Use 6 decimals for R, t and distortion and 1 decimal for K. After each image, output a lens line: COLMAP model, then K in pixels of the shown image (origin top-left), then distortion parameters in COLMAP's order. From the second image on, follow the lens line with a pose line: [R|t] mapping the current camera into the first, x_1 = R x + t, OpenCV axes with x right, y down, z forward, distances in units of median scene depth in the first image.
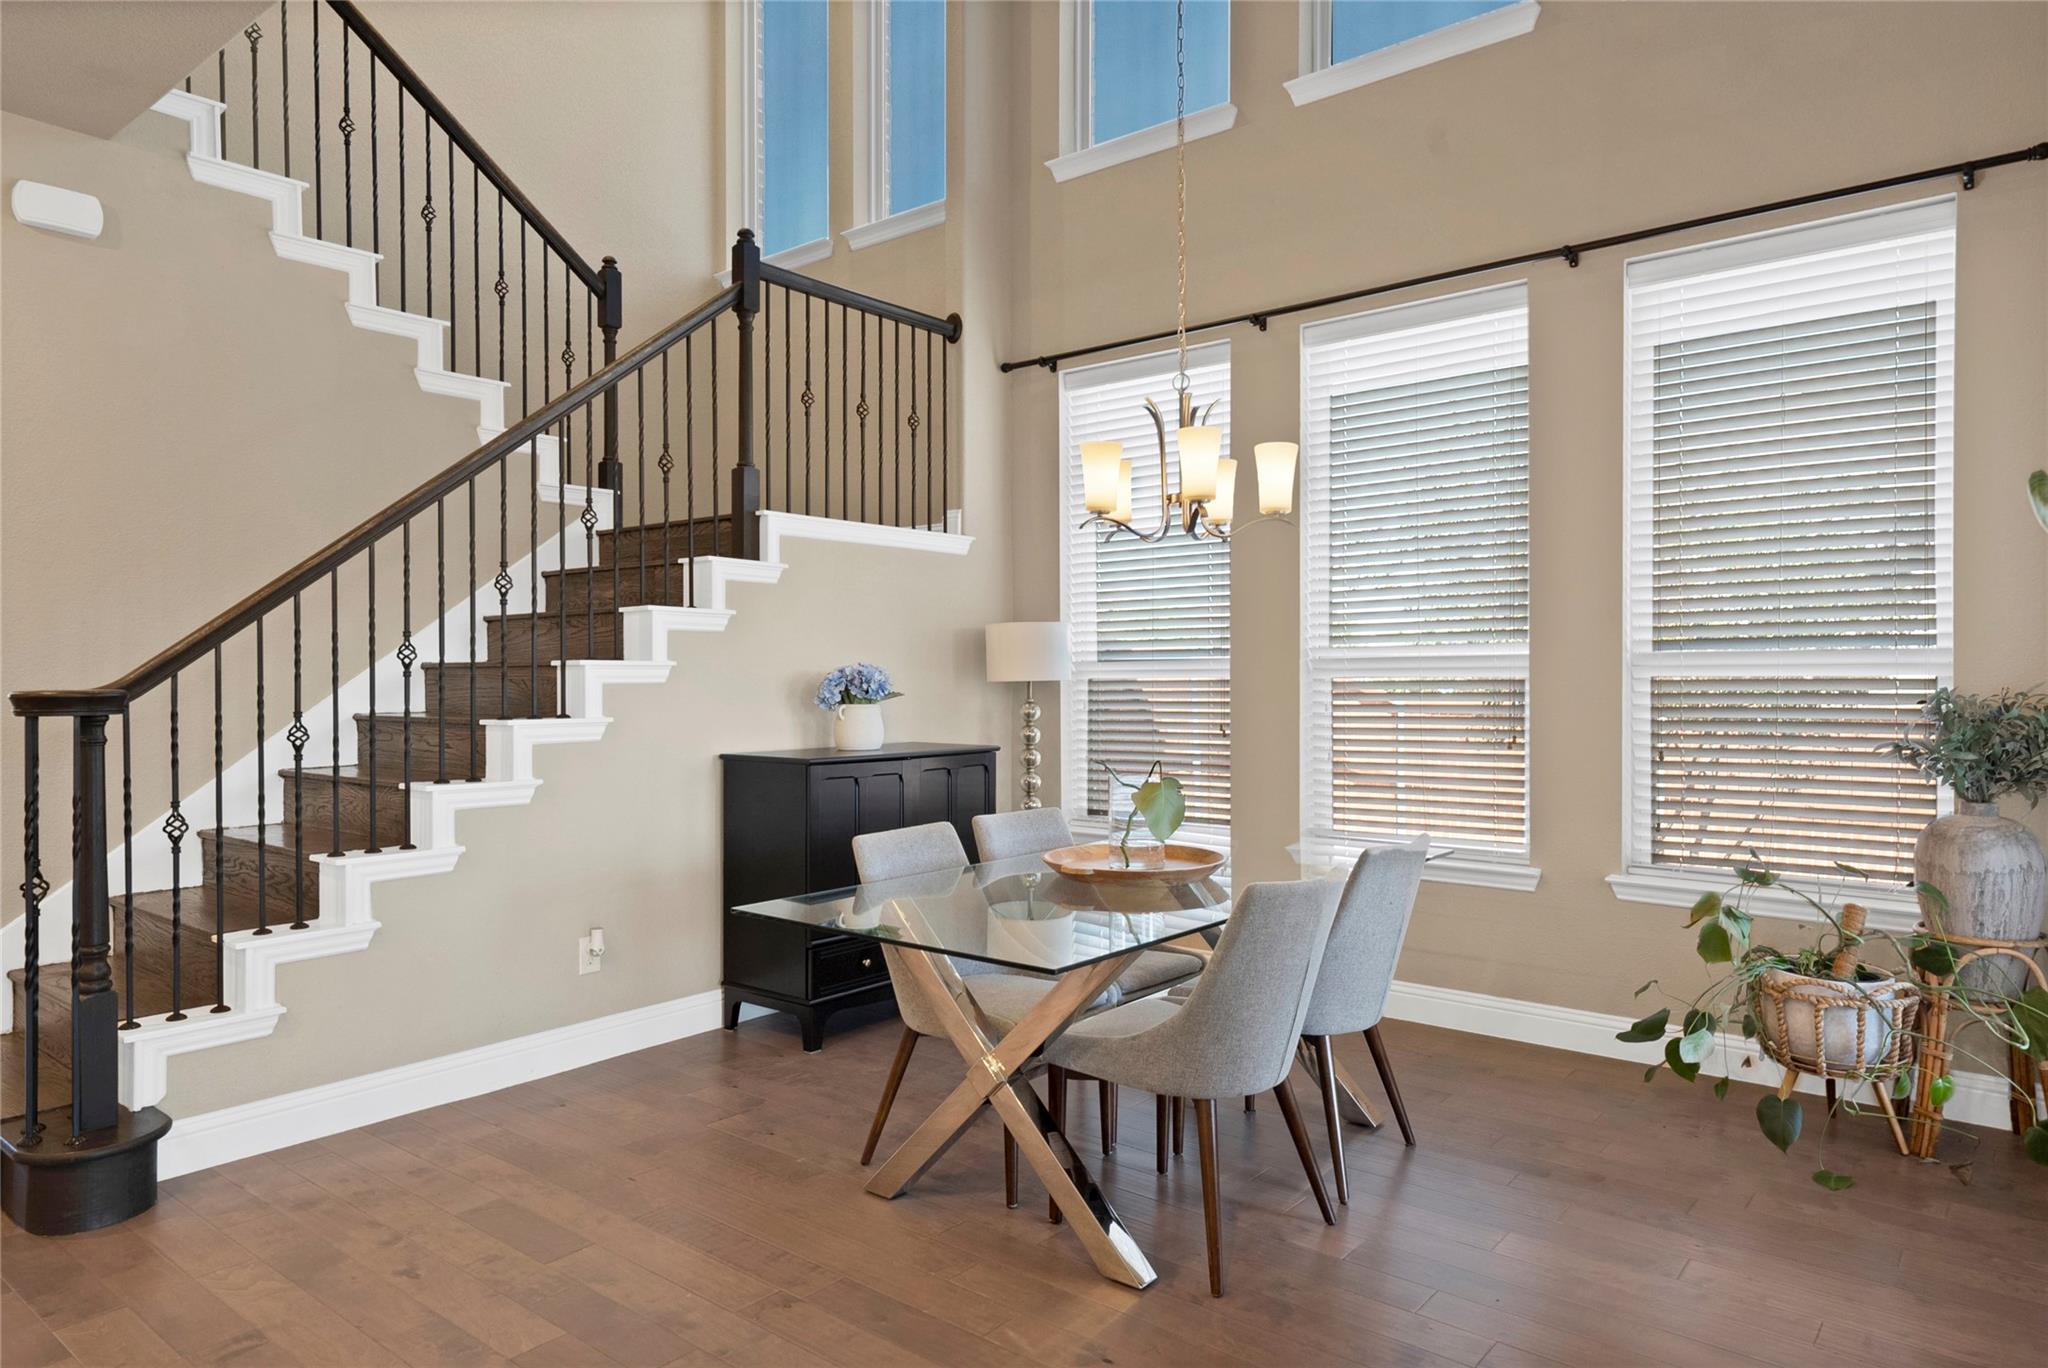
lens RADIAL K [[1224.1, 0, 1031.7], [0, 1224.1, 676.6], [0, 0, 1]] dist [0.023866, 0.004046]
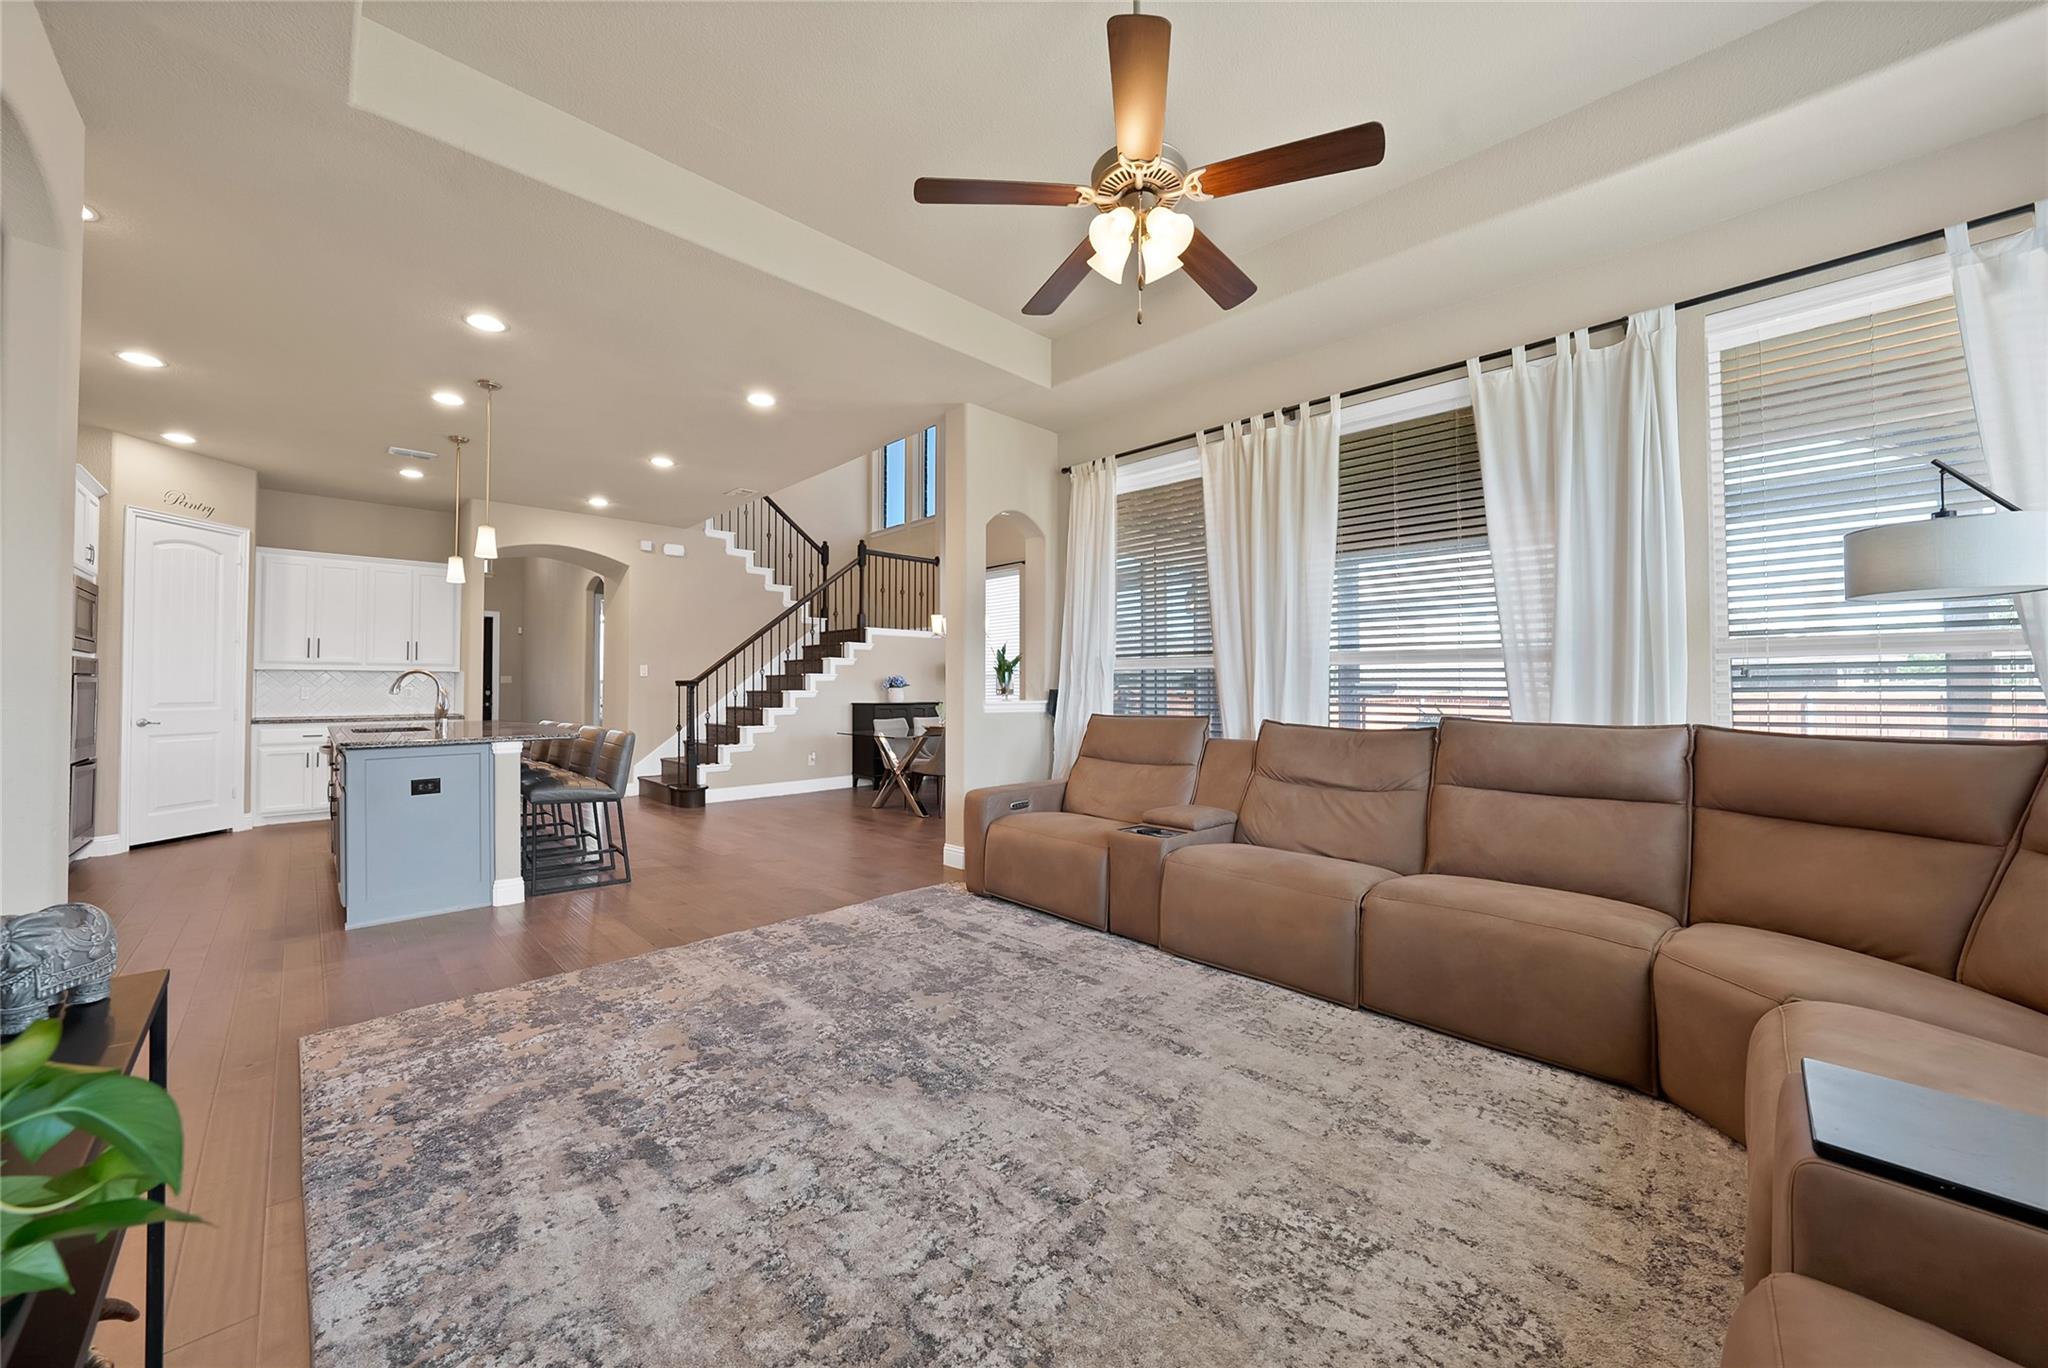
lens RADIAL K [[738.1, 0, 1016.3], [0, 738.1, 685.4], [0, 0, 1]] dist [-0.001742, -0.000042]
pose [[0.991700, 0.000021, -0.128571, 0.427128], [-0.001027, 0.999969, -0.007759, 0.031526], [0.128567, 0.007826, 0.991670, -0.879491]]
